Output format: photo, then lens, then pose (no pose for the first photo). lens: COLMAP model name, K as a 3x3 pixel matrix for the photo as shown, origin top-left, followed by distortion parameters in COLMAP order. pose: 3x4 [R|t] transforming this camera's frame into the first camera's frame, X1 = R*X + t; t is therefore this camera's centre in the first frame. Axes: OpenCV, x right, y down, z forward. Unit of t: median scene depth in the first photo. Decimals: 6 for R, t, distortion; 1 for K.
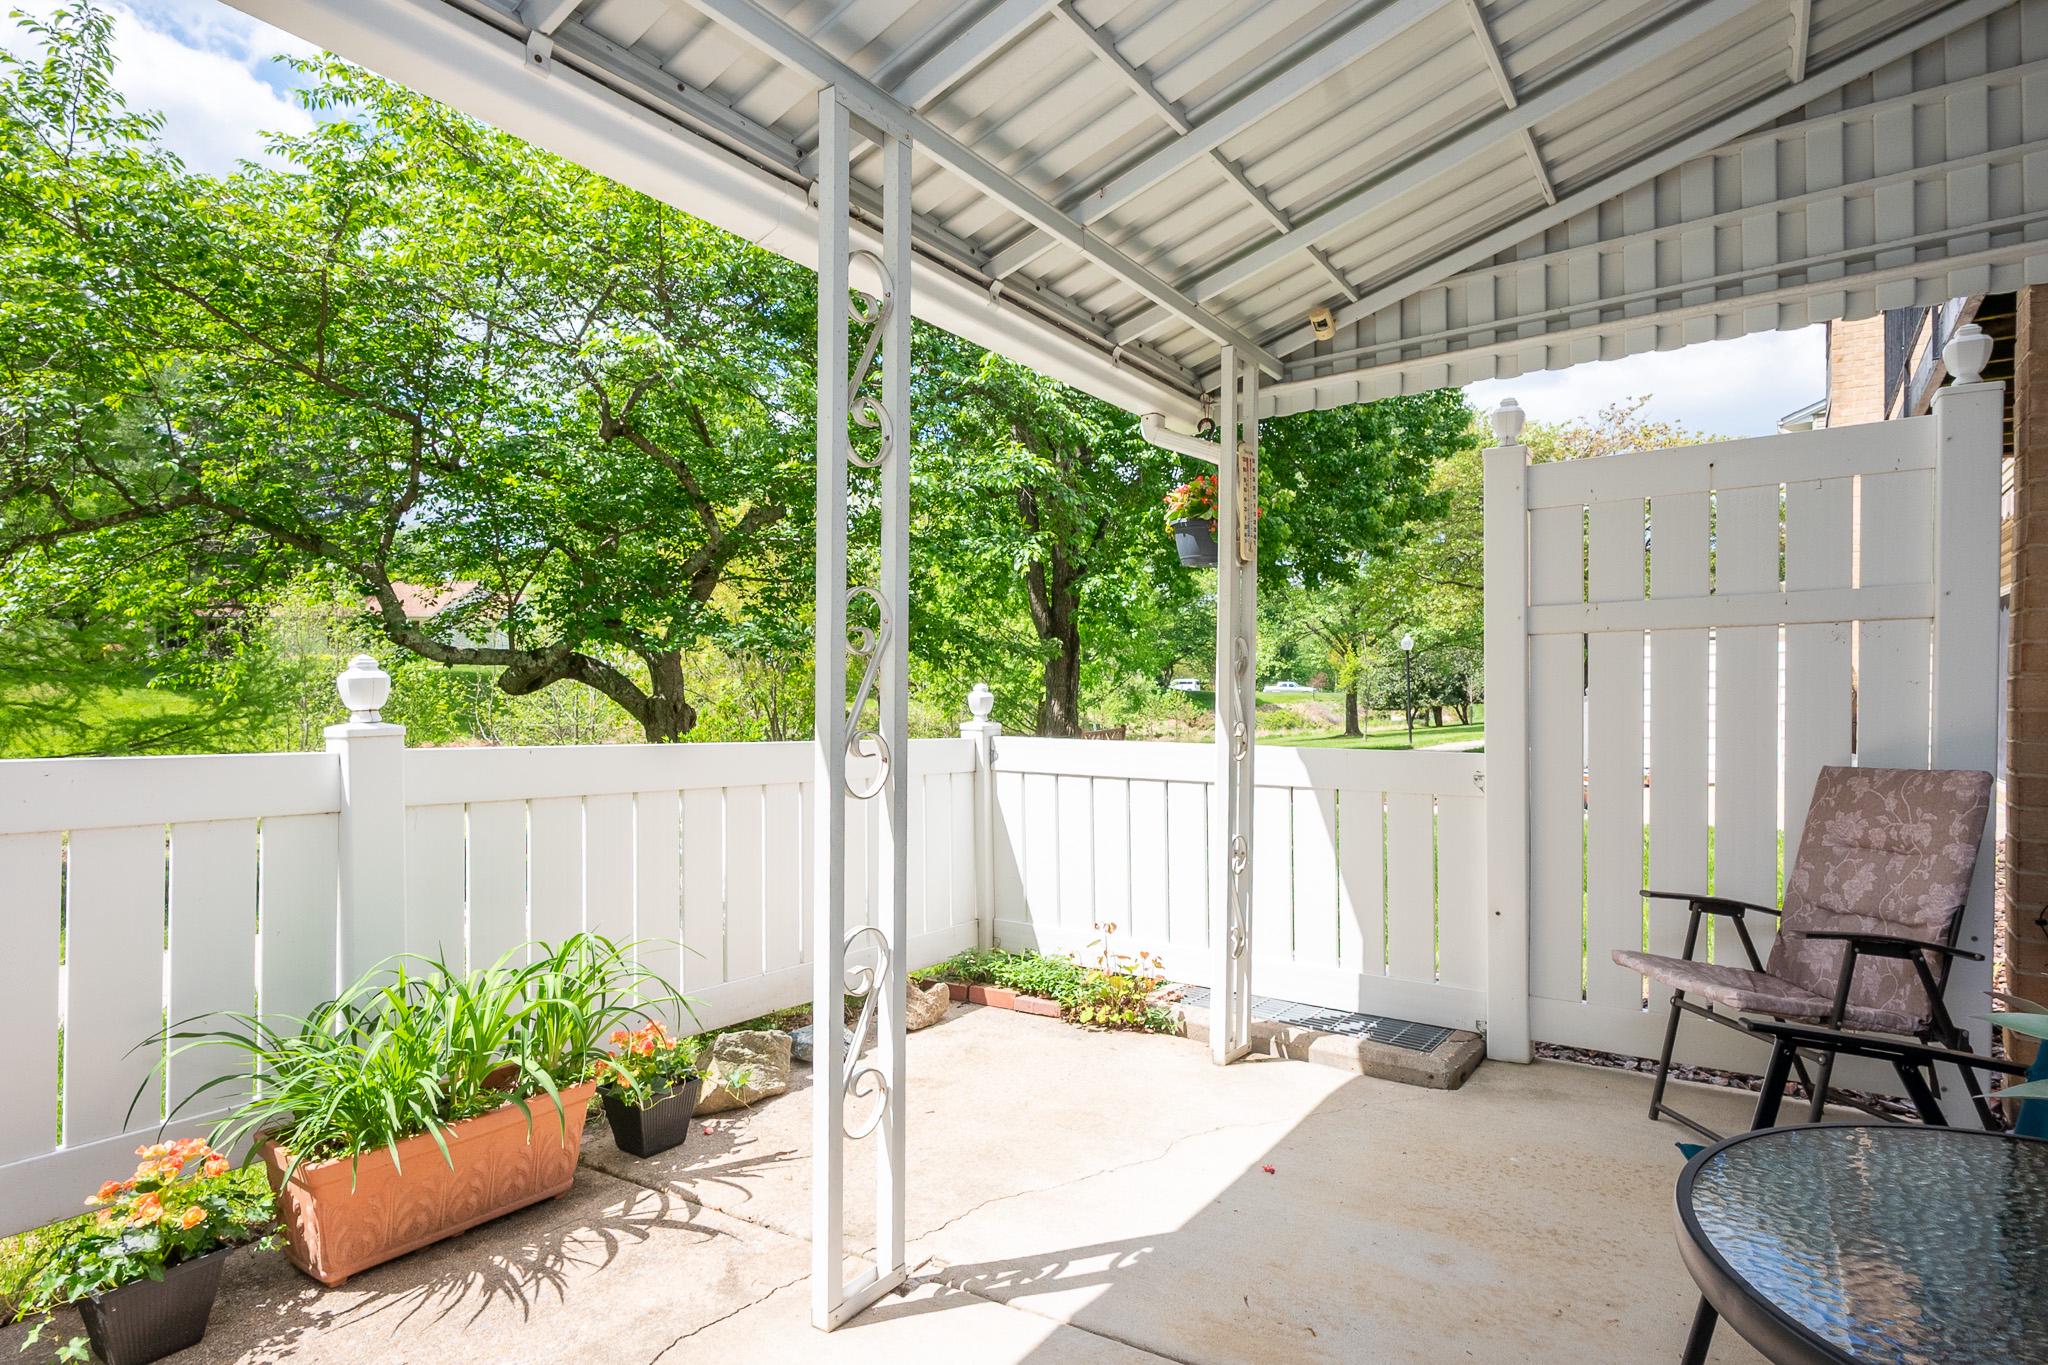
lens RADIAL K [[1028.6, 0, 1010.9], [0, 1028.6, 692.1], [0, 0, 1]] dist [-0.001364, 0.000260]
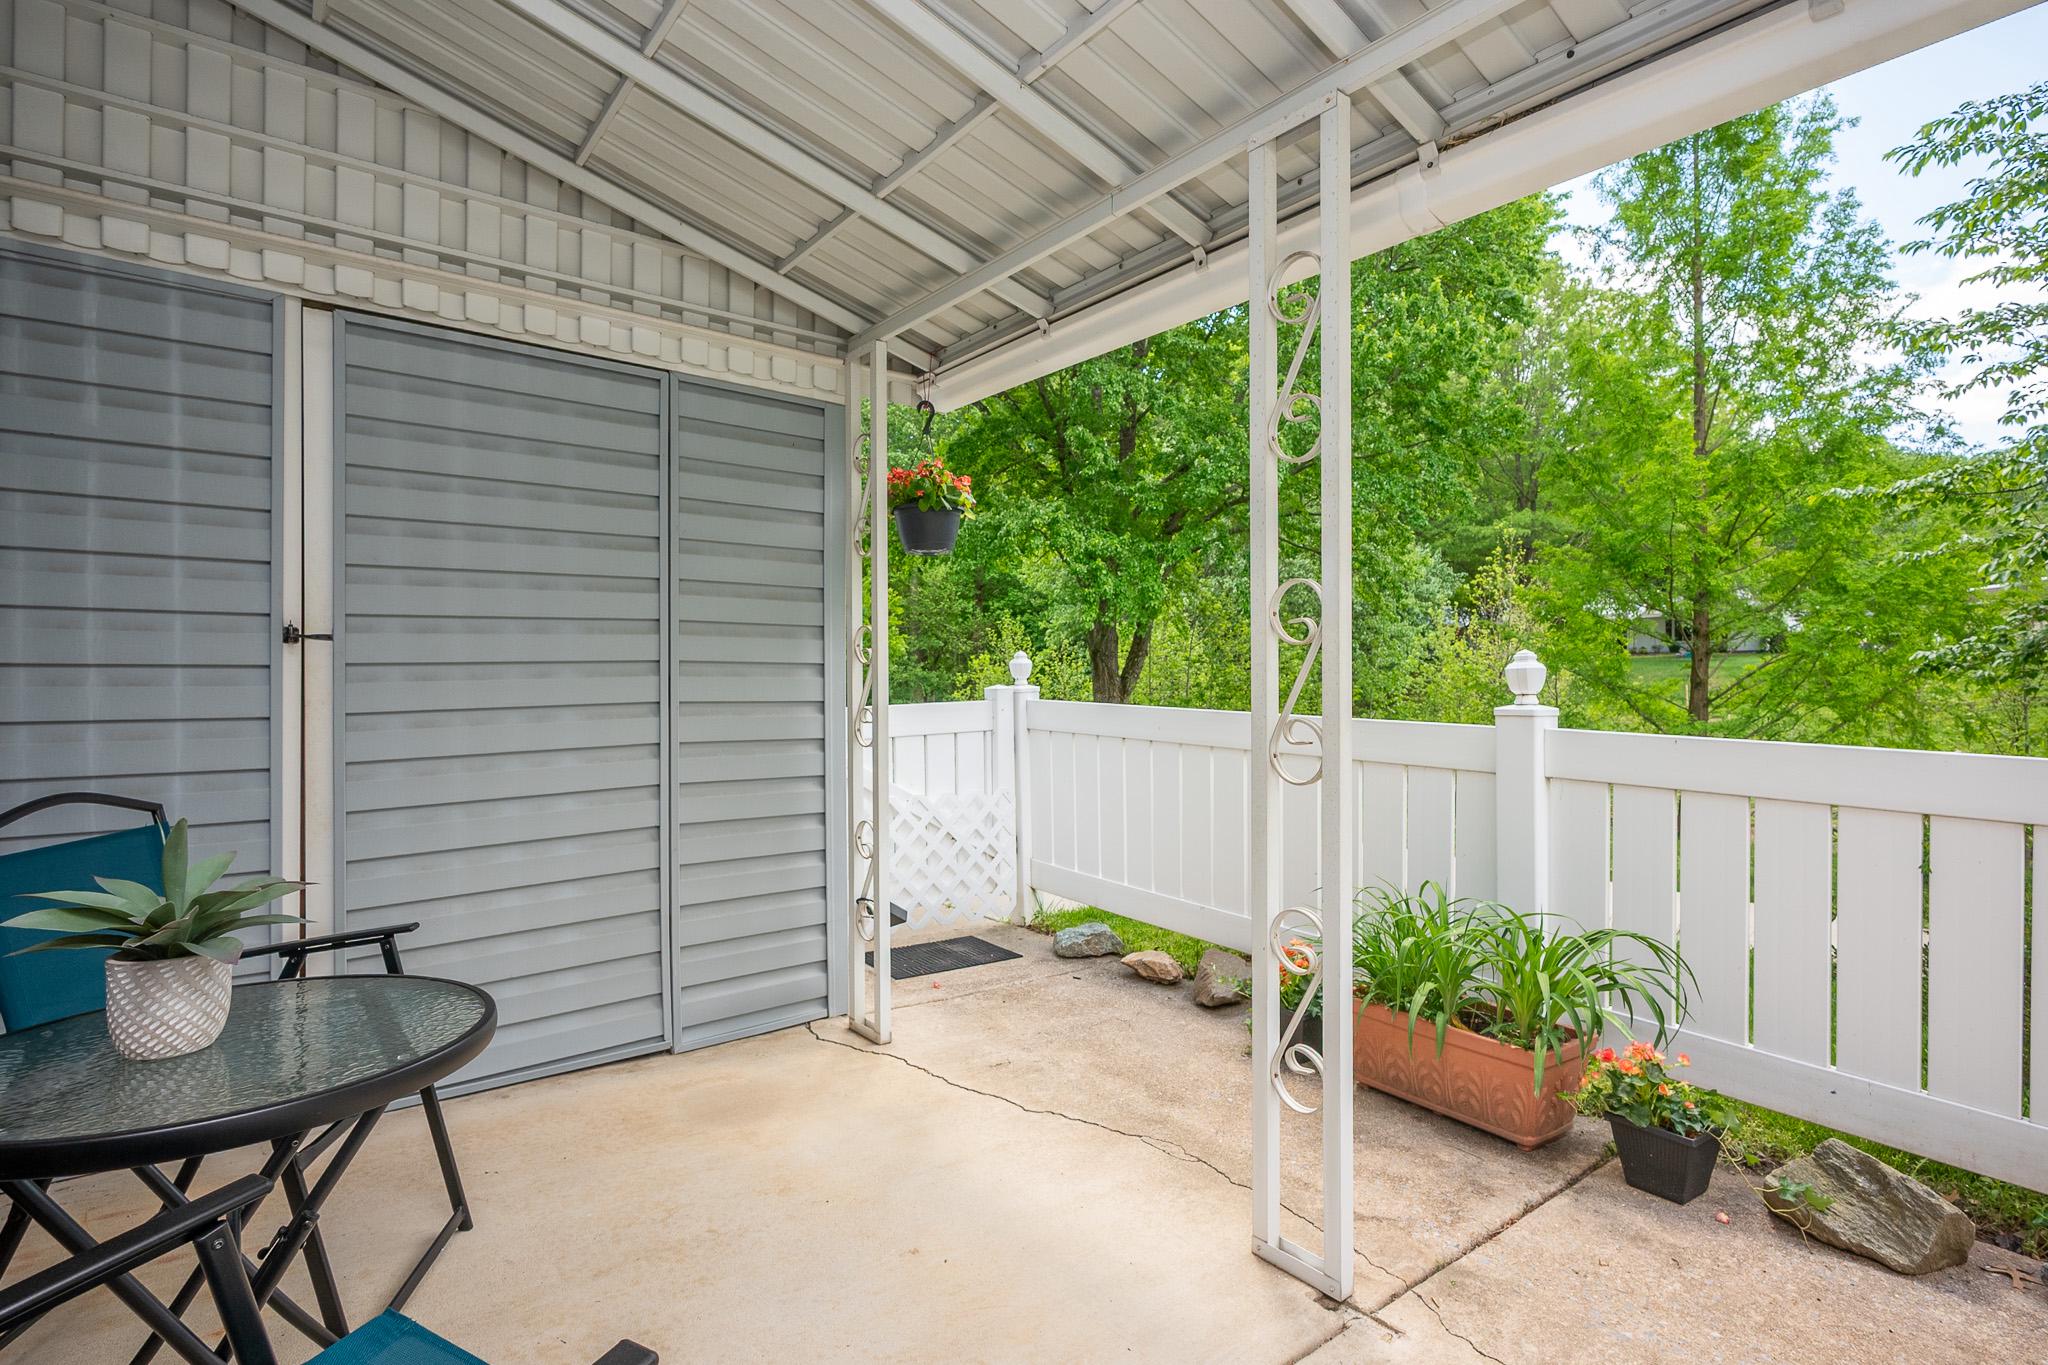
lens RADIAL K [[1028.6, 0, 1010.9], [0, 1028.6, 692.1], [0, 0, 1]] dist [-0.001364, 0.000260]
pose [[-0.312444, 0.002926, -0.949932, 0.828327], [-0.000863, 0.999994, 0.003365, 0.018593], [0.949936, 0.001871, -0.312439, 0.931530]]
